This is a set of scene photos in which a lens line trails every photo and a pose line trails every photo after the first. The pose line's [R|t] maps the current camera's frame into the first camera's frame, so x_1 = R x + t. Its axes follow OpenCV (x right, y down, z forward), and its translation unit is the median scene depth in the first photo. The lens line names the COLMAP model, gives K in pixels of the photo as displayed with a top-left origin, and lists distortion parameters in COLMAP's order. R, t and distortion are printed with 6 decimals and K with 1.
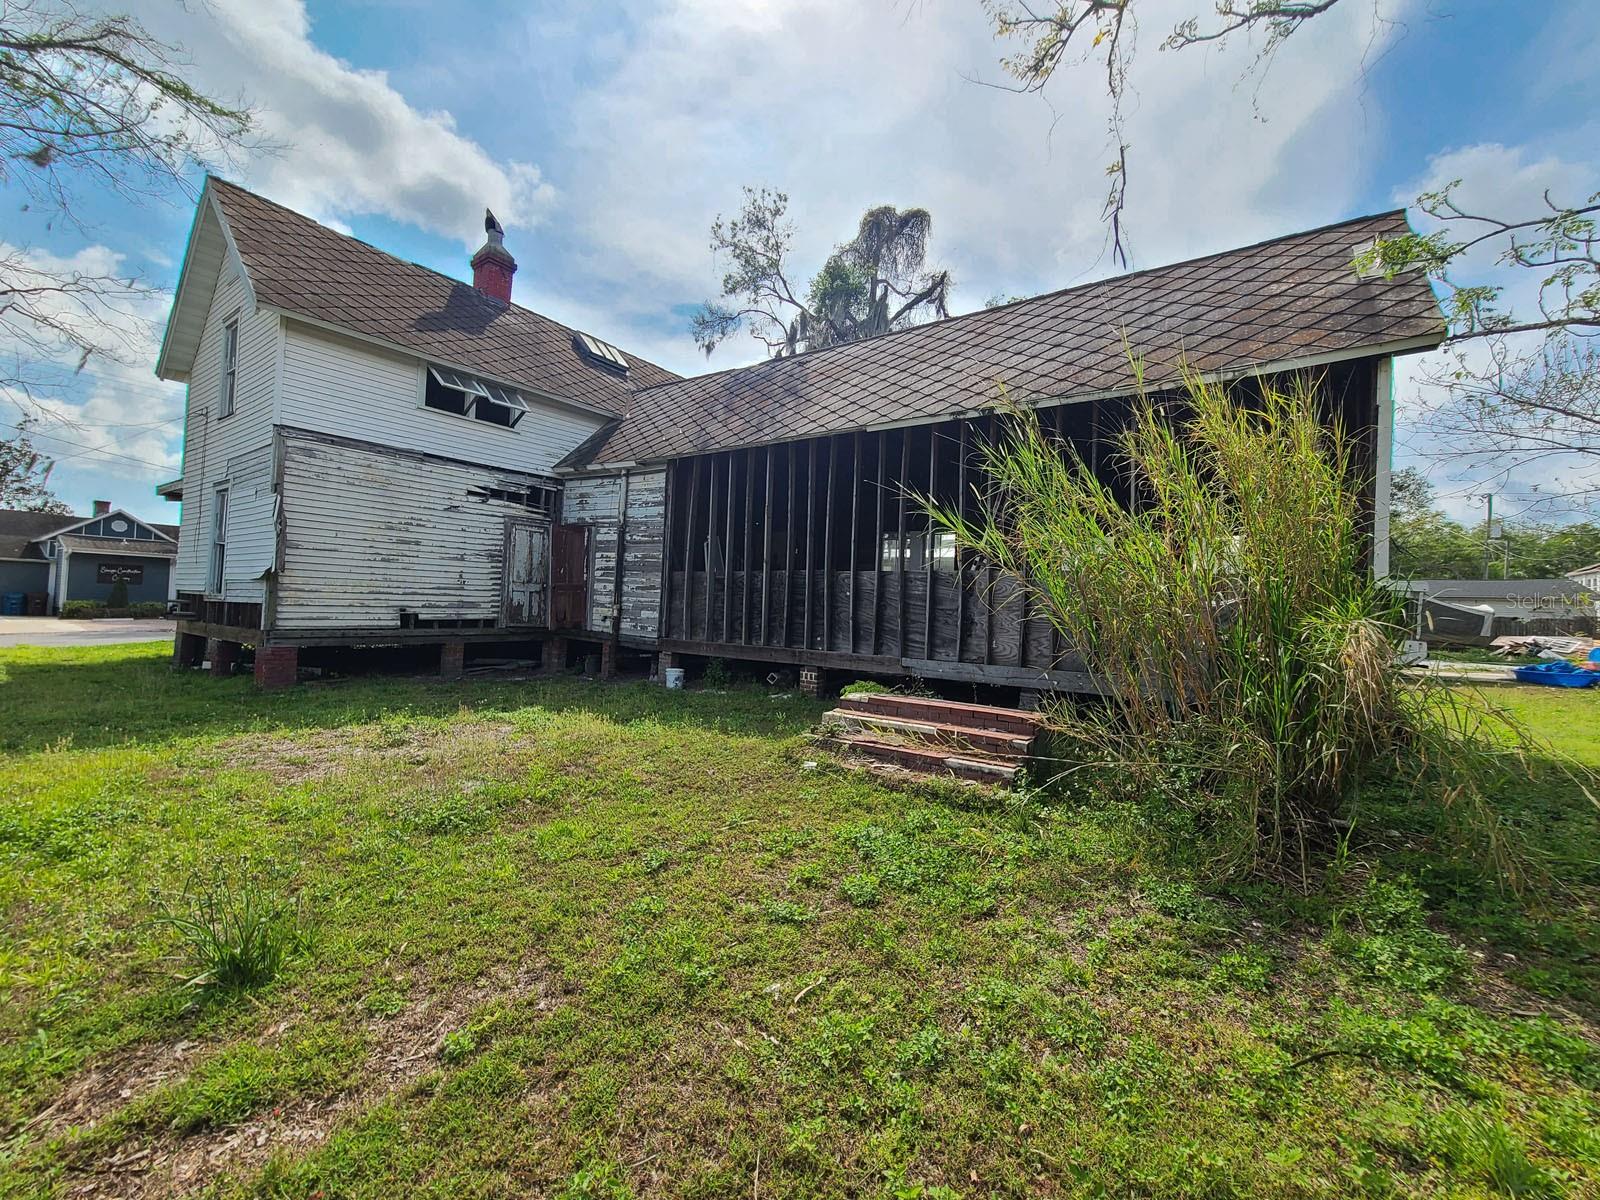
lens RADIAL K [[653.6, 0, 803.0], [0, 653.6, 596.7], [0, 0, 1]] dist [0.001182, -0.002638]
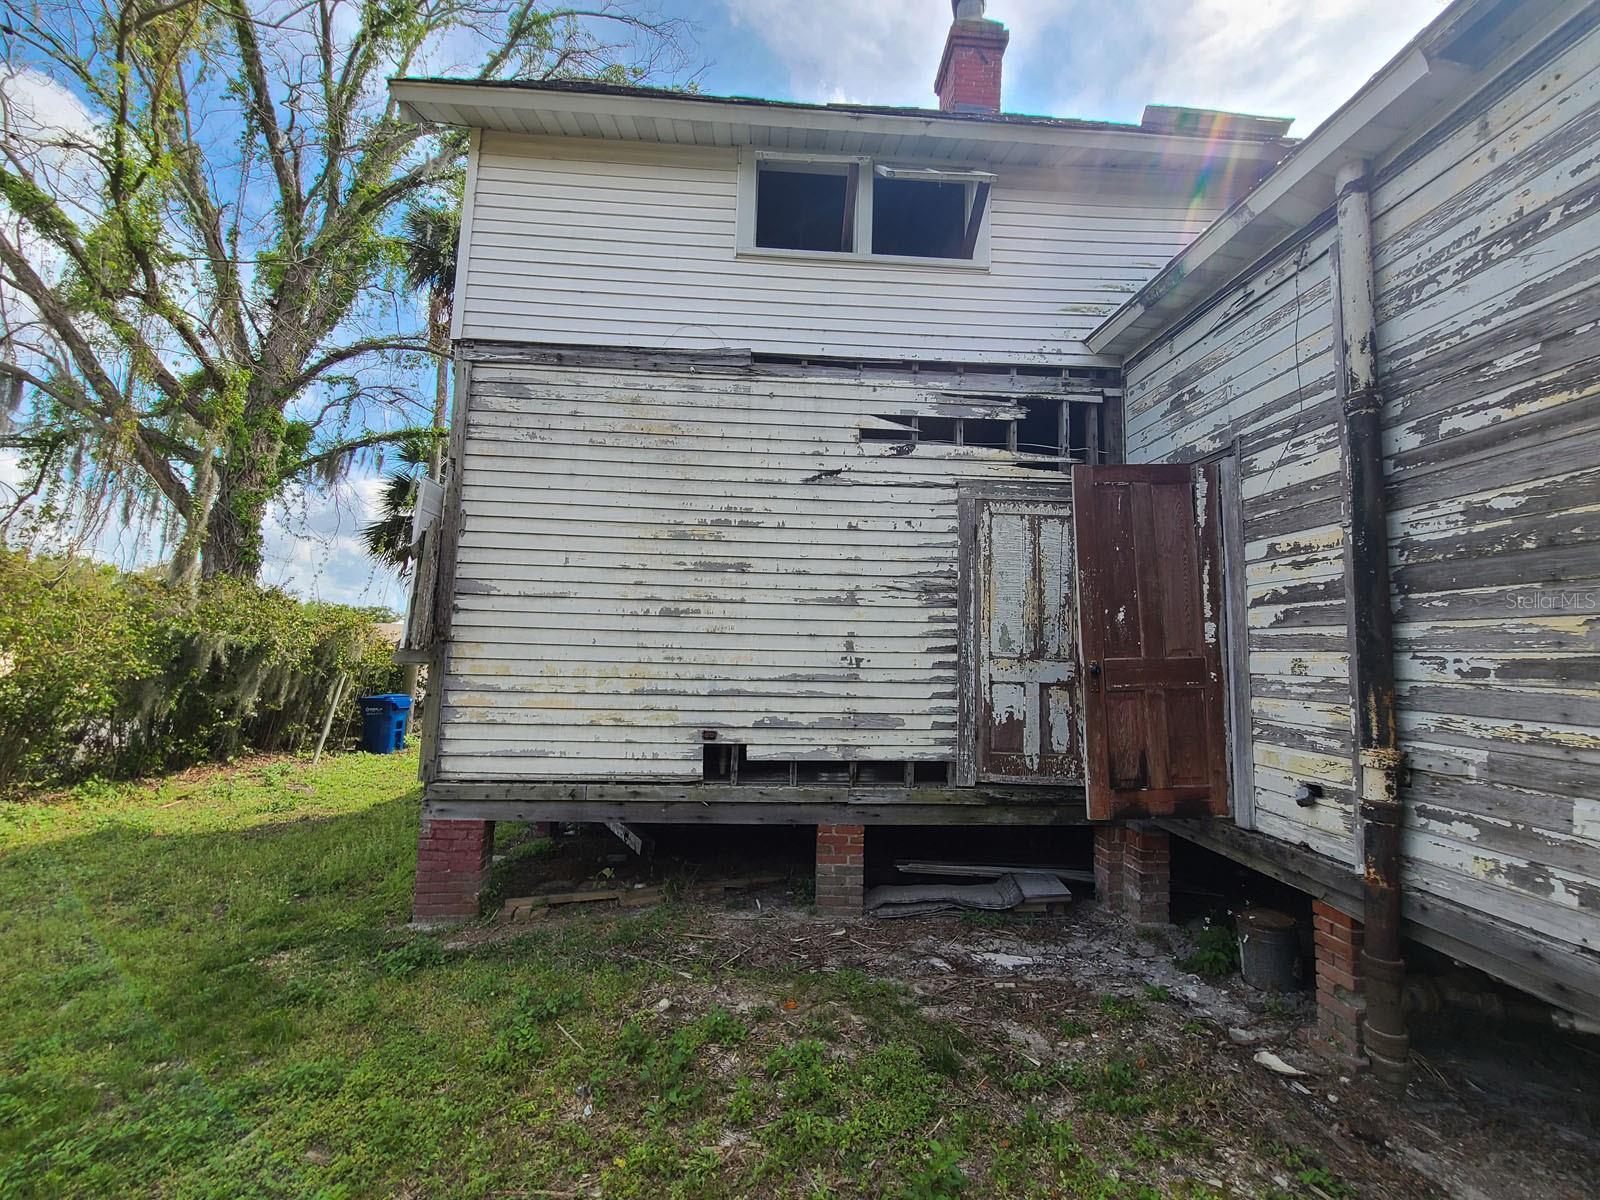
lens RADIAL K [[653.6, 0, 800.9], [0, 653.6, 593.9], [0, 0, 1]] dist [0.001182, -0.002638]
pose [[0.628673, -0.103924, -0.770695, -0.239492], [0.009862, 0.992016, -0.125723, -0.013614], [0.777607, 0.071438, 0.624679, 0.729384]]
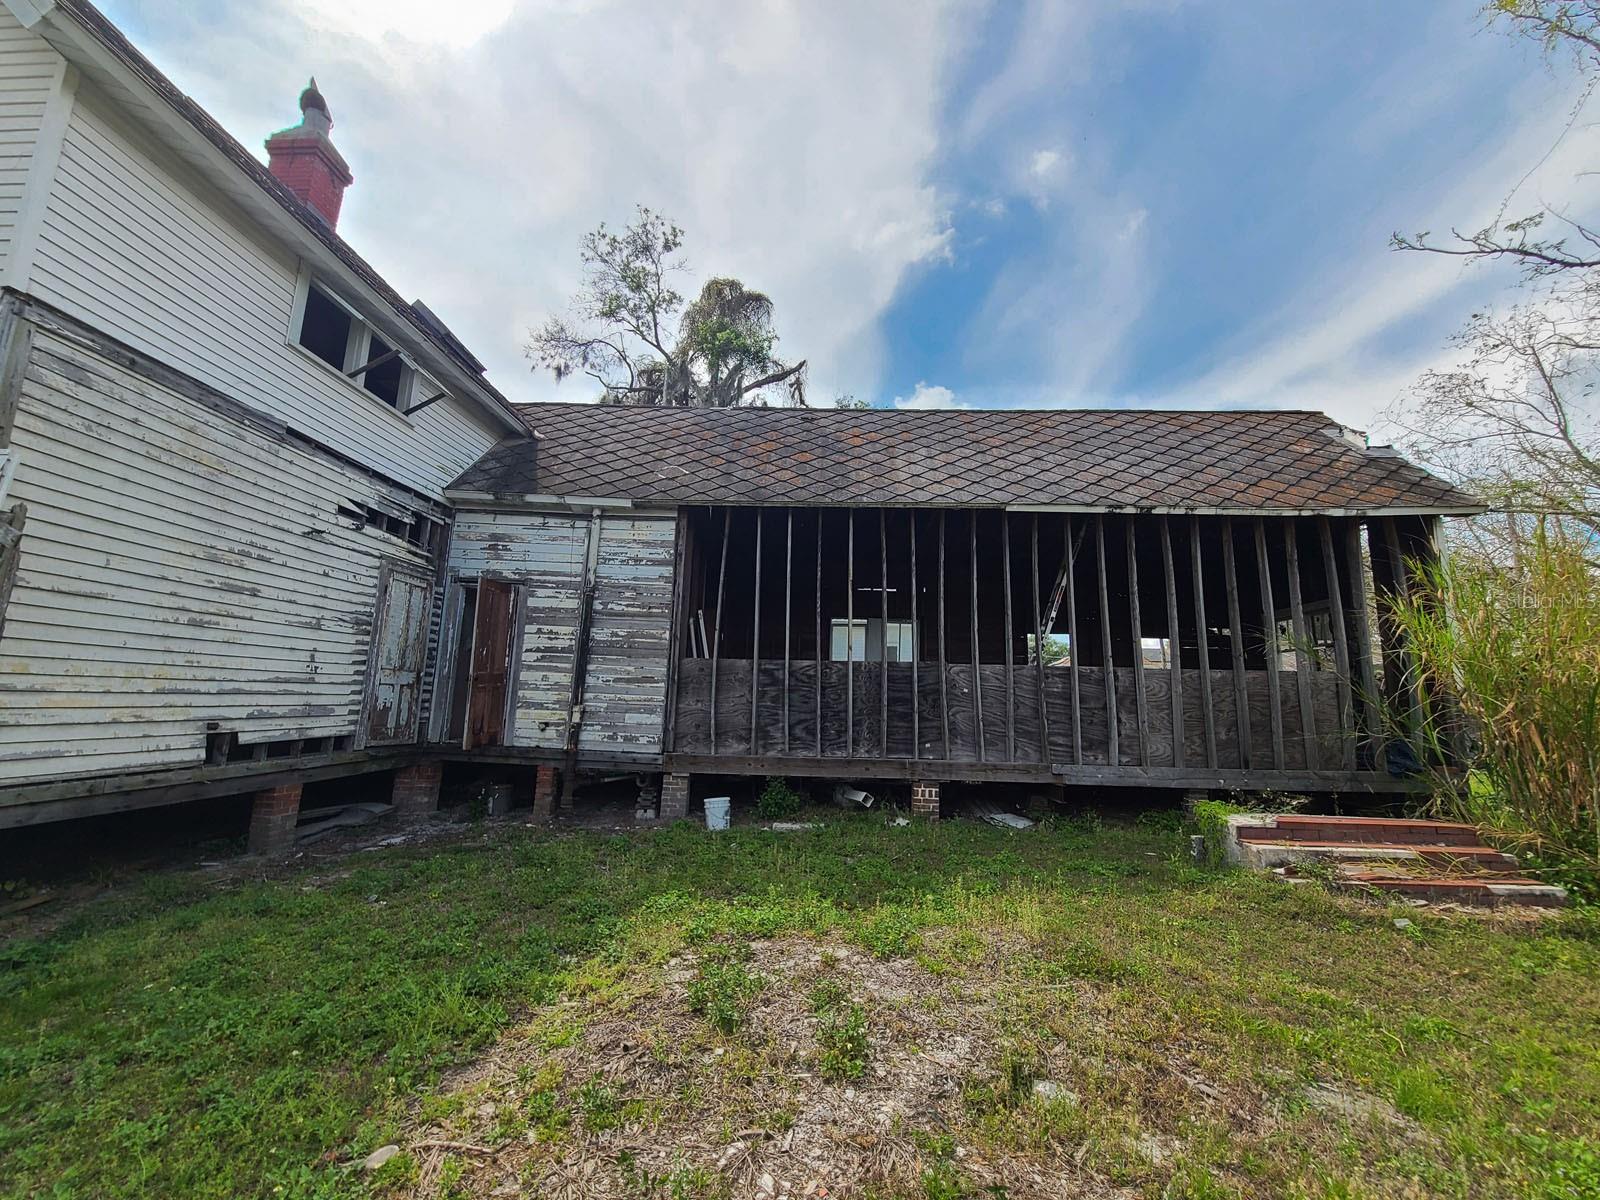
lens RADIAL K [[653.6, 0, 801.3], [0, 653.6, 596.3], [0, 0, 1]] dist [0.001182, -0.002638]
pose [[0.836247, 0.072231, 0.543576, -0.479023], [-0.003353, 0.991941, -0.126653, -0.014454], [-0.548343, 0.104091, 0.829750, 0.319647]]
